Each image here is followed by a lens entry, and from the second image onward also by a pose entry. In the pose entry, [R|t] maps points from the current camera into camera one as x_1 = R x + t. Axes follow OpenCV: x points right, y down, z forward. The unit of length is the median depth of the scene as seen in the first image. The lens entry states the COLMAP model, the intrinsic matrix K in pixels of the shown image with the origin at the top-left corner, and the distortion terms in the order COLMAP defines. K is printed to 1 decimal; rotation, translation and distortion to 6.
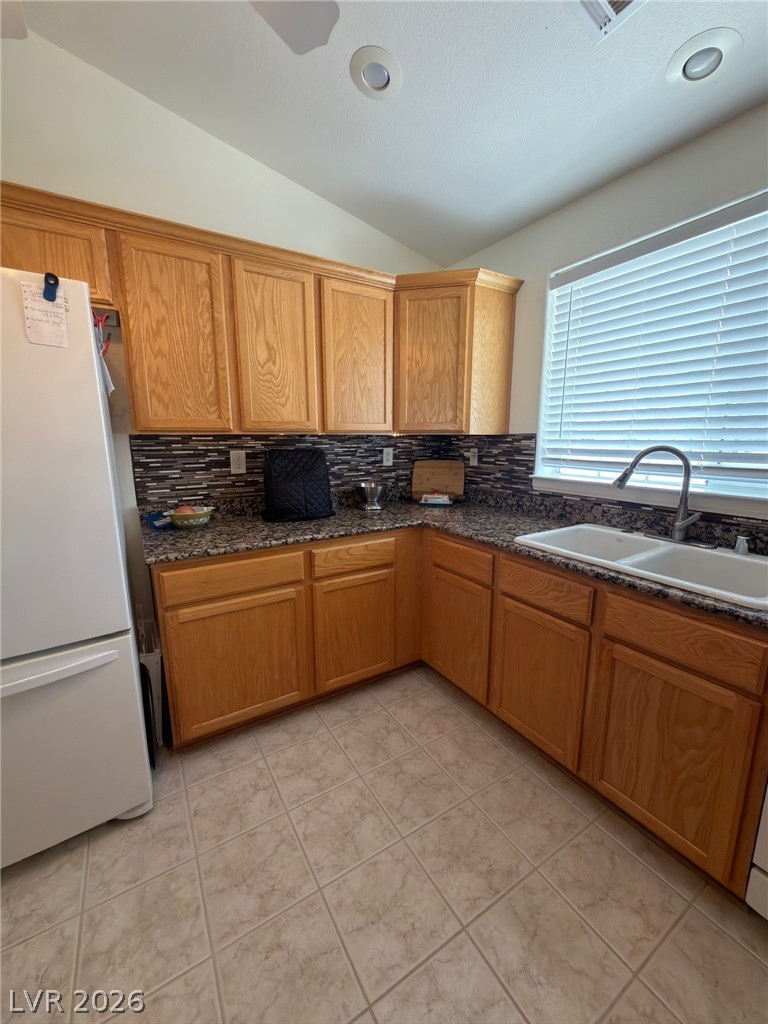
lens RADIAL K [[409.0, 0, 382.3], [0, 409.0, 512.8], [0, 0, 1]] dist [0.000283, 0.000383]
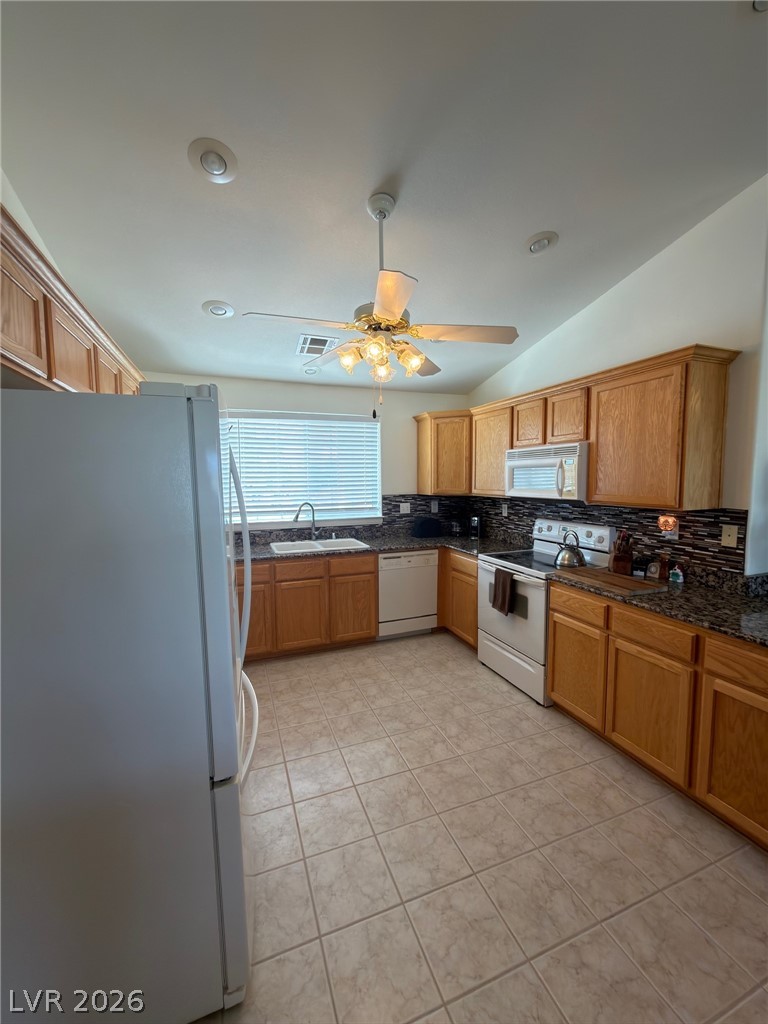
lens RADIAL K [[409.0, 0, 381.2], [0, 409.0, 512.3], [0, 0, 1]] dist [0.000283, 0.000383]
pose [[0.194732, -0.081879, 0.977433, -1.368556], [0.186471, 0.981427, 0.045064, -0.112832], [-0.962968, 0.173487, 0.206383, 0.073068]]
